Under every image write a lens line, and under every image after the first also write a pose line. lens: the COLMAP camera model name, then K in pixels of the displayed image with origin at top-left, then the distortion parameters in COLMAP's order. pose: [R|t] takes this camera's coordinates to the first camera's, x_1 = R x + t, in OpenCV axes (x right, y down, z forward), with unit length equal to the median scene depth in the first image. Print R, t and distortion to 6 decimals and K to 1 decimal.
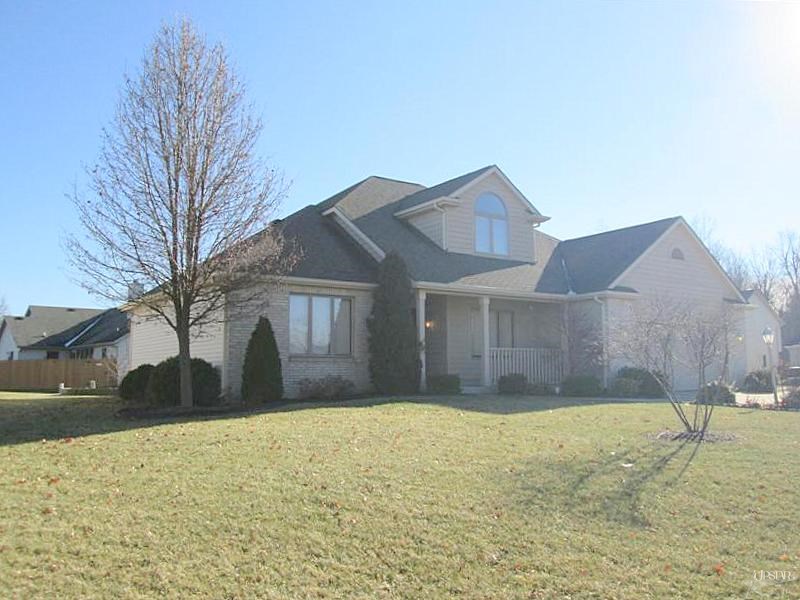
lens RADIAL K [[655.7, 0, 400.0], [0, 655.7, 300.0], [0, 0, 1]] dist [-0.042071, 0.002514]
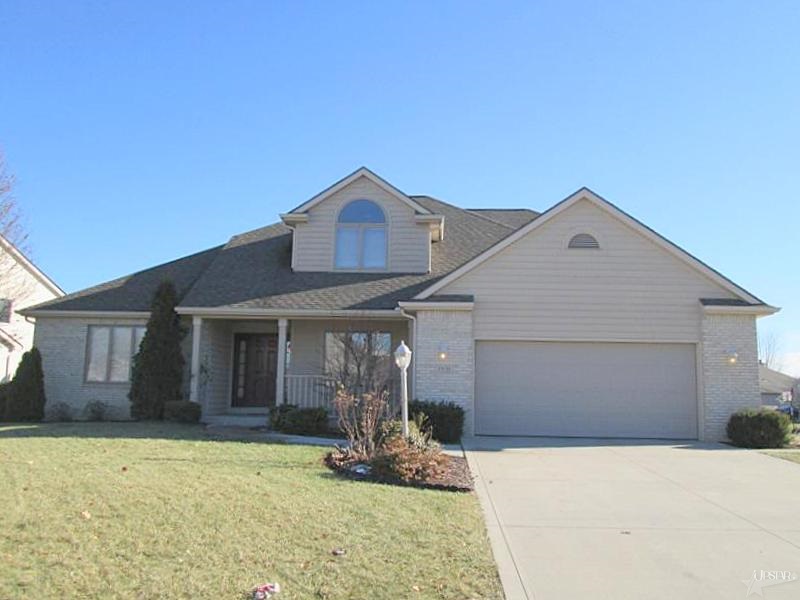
lens RADIAL K [[655.7, 0, 400.0], [0, 655.7, 300.0], [0, 0, 1]] dist [-0.042071, 0.002514]
pose [[0.817058, -0.068958, -0.572417, 0.755558], [0.047906, 0.997508, -0.051788, 0.023734], [0.574562, 0.014892, 0.818326, 0.338399]]
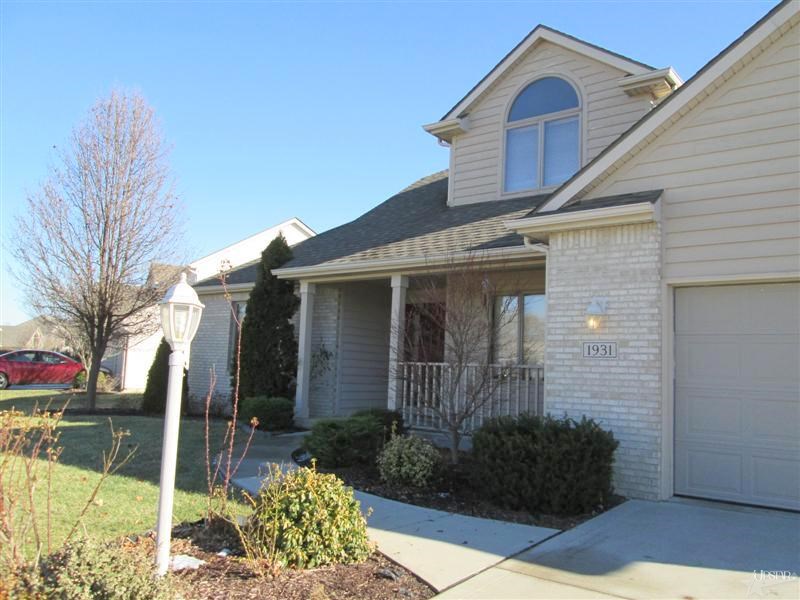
lens RADIAL K [[655.7, 0, 400.0], [0, 655.7, 300.0], [0, 0, 1]] dist [-0.042071, 0.002514]
pose [[0.336541, -0.088436, -0.937507, 0.660520], [0.071178, 0.995121, -0.068320, 0.056212], [0.938975, -0.043738, 0.341194, 0.768333]]
